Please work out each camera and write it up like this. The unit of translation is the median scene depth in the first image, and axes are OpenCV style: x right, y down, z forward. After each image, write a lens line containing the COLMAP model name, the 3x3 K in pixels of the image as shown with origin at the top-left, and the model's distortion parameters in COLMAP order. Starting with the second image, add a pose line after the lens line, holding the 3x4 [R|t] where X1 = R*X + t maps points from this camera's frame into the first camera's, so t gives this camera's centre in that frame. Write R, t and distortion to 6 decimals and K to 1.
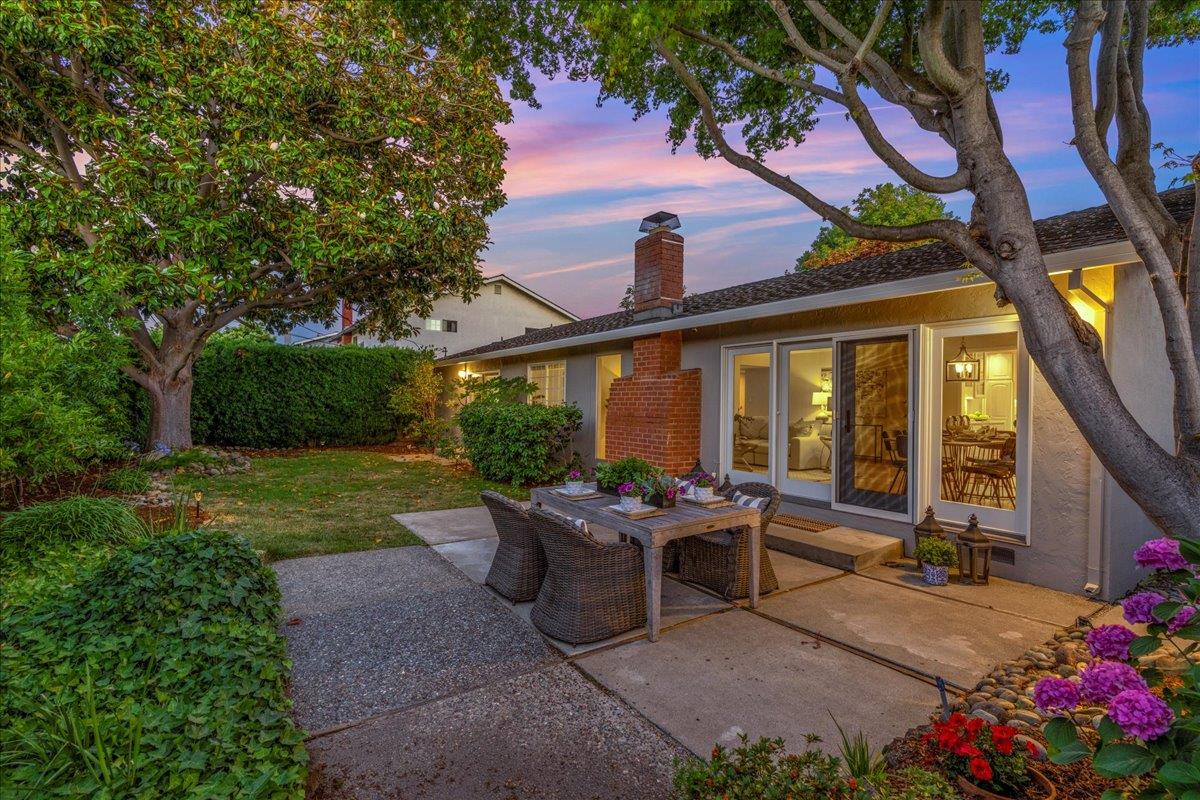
lens RADIAL K [[552.7, 0, 604.9], [0, 552.7, 400.5], [0, 0, 1]] dist [-0.014025, 0.000804]
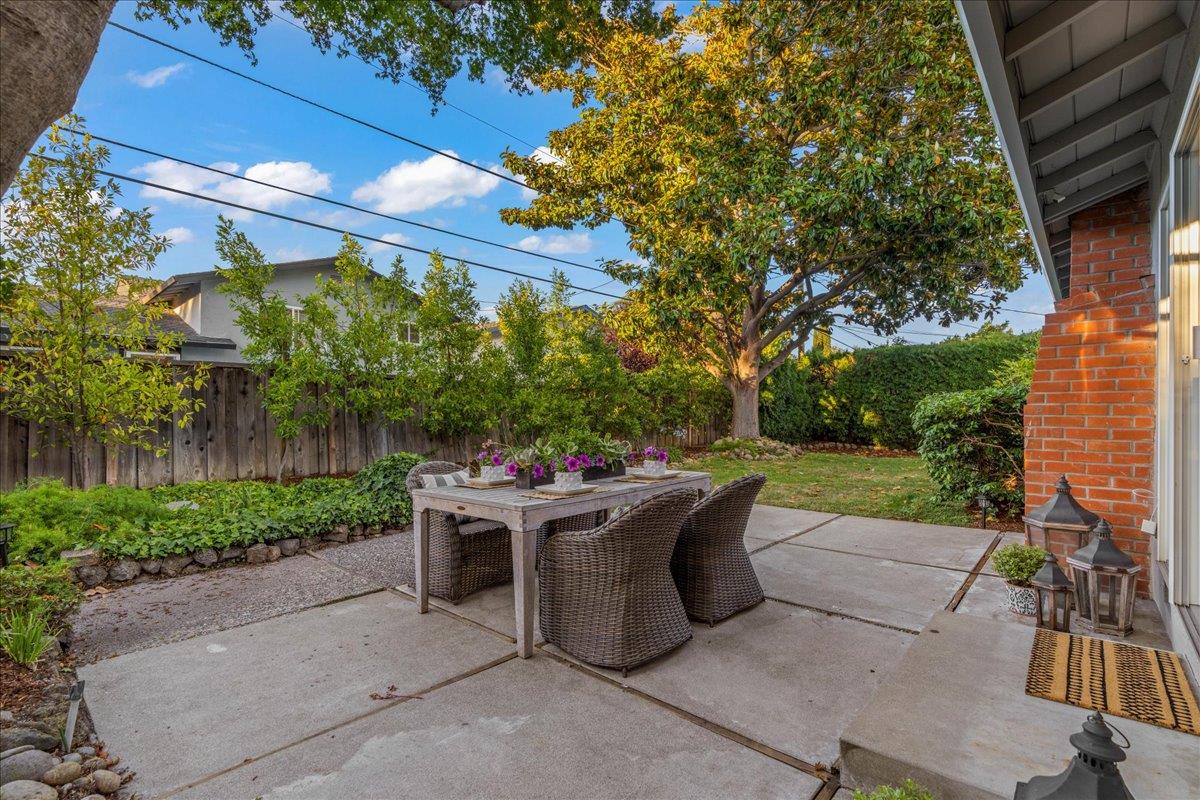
lens RADIAL K [[552.7, 0, 603.5], [0, 552.7, 407.5], [0, 0, 1]] dist [-0.014025, 0.000804]
pose [[0.229614, -0.016627, -0.973140, 0.258585], [0.003899, 0.999862, -0.016164, 0.025694], [0.973274, -0.000083, 0.229647, 0.261527]]
